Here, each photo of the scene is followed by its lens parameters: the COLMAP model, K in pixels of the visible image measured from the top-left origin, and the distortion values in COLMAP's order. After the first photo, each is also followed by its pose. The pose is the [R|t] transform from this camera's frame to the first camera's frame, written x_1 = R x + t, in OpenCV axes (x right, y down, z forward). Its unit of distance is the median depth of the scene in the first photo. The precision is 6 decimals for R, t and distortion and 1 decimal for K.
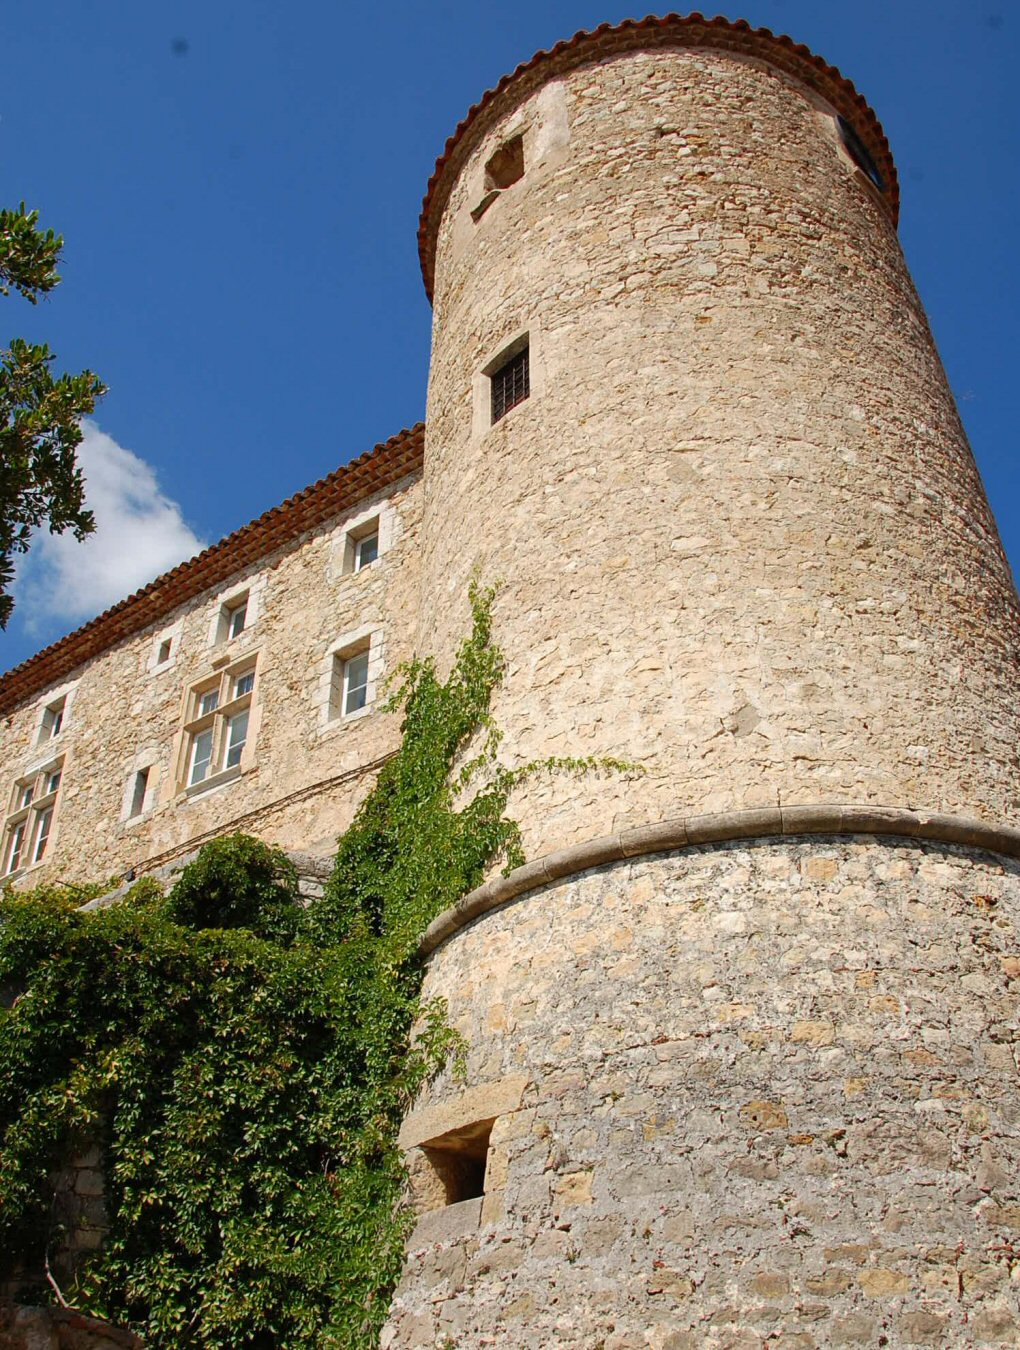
lens RADIAL K [[1252.4, 0, 504.7], [0, 1252.4, 680.4], [0, 0, 1]] dist [-0.104517, 0.000000]
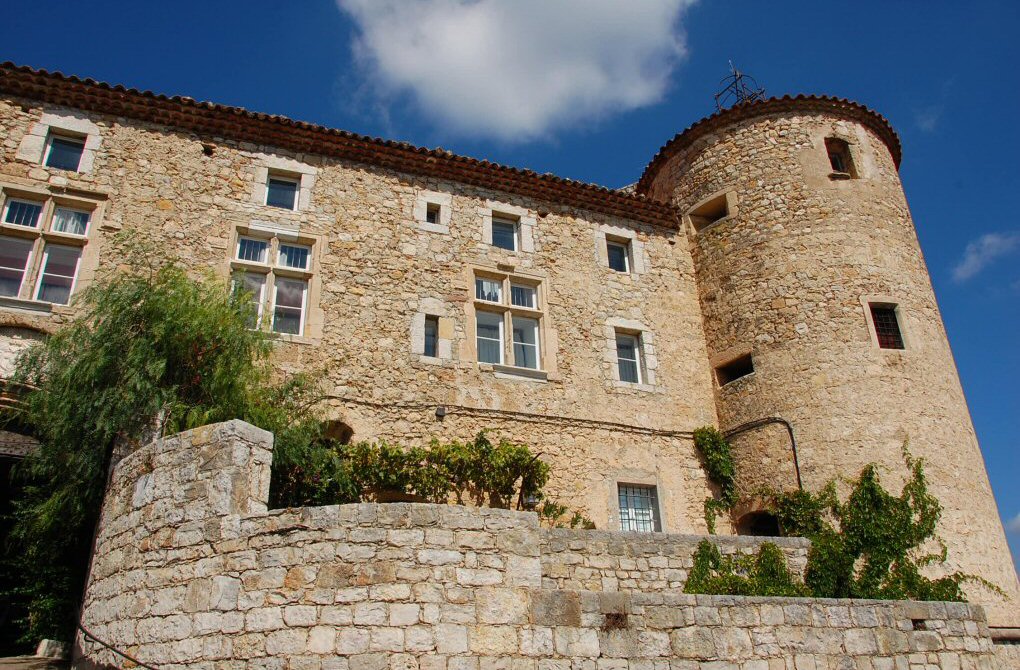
lens RADIAL K [[800.6, 0, 509.9], [0, 800.6, 327.0], [0, 0, 1]] dist [-0.145687, 0.091901]
pose [[0.527696, 0.376397, 0.761487, -0.849267], [-0.496684, 0.863967, -0.082859, 0.108928], [-0.689087, -0.334494, 0.642862, 0.434636]]
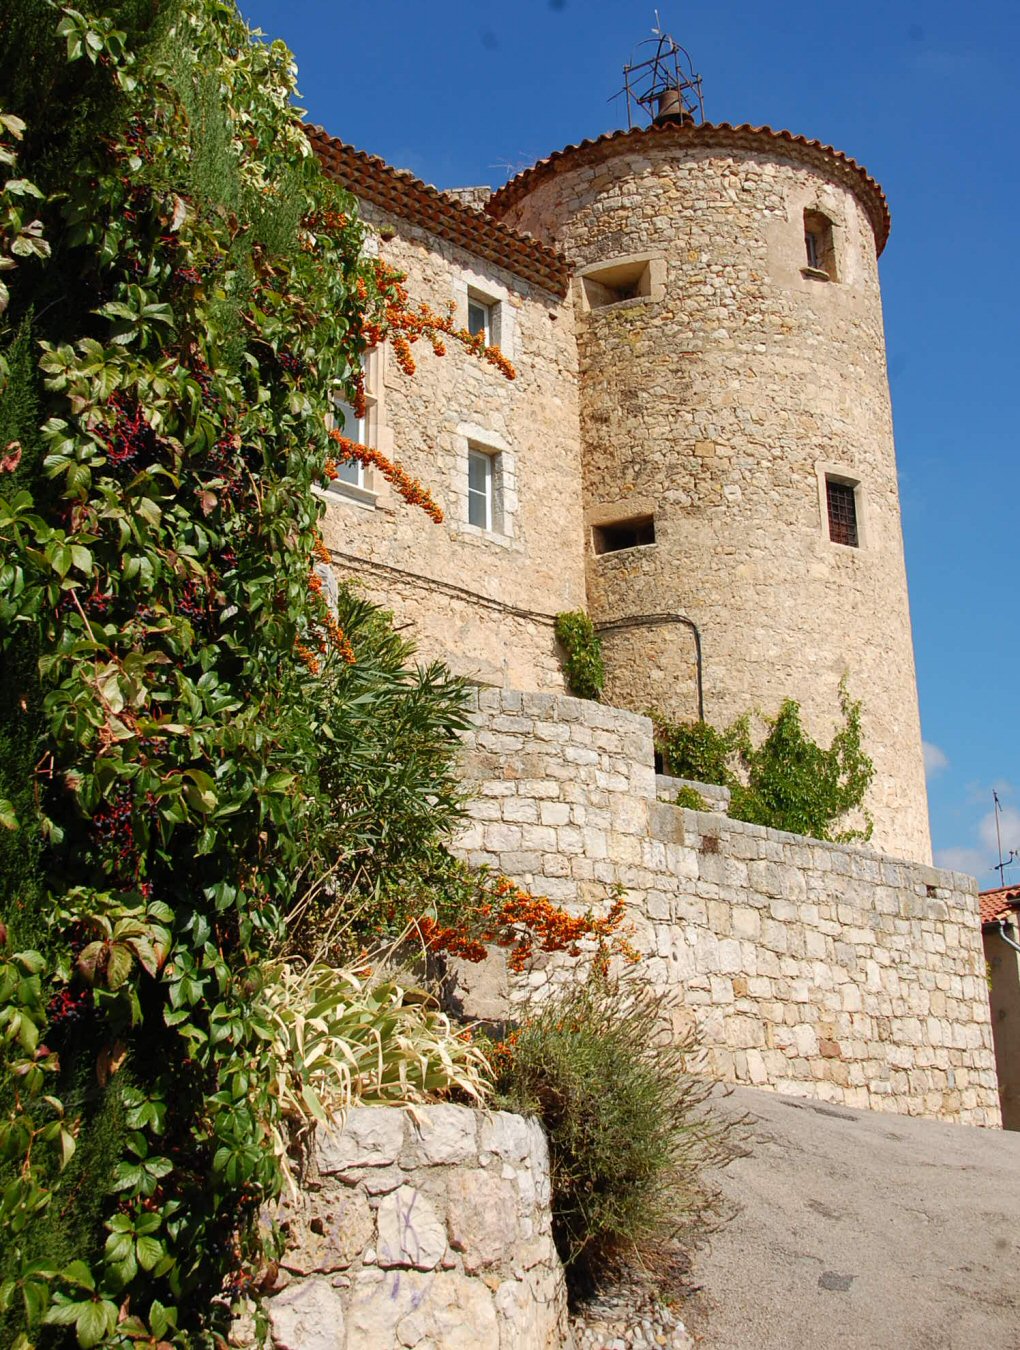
lens RADIAL K [[1608.8, 0, 490.9], [0, 1608.8, 582.5], [0, 0, 1]] dist [-0.073606, 0.000000]
pose [[0.149215, 0.313540, 0.937778, -1.153389], [-0.596917, 0.784652, -0.167364, 0.239327], [-0.788305, -0.534803, 0.304239, 0.504905]]
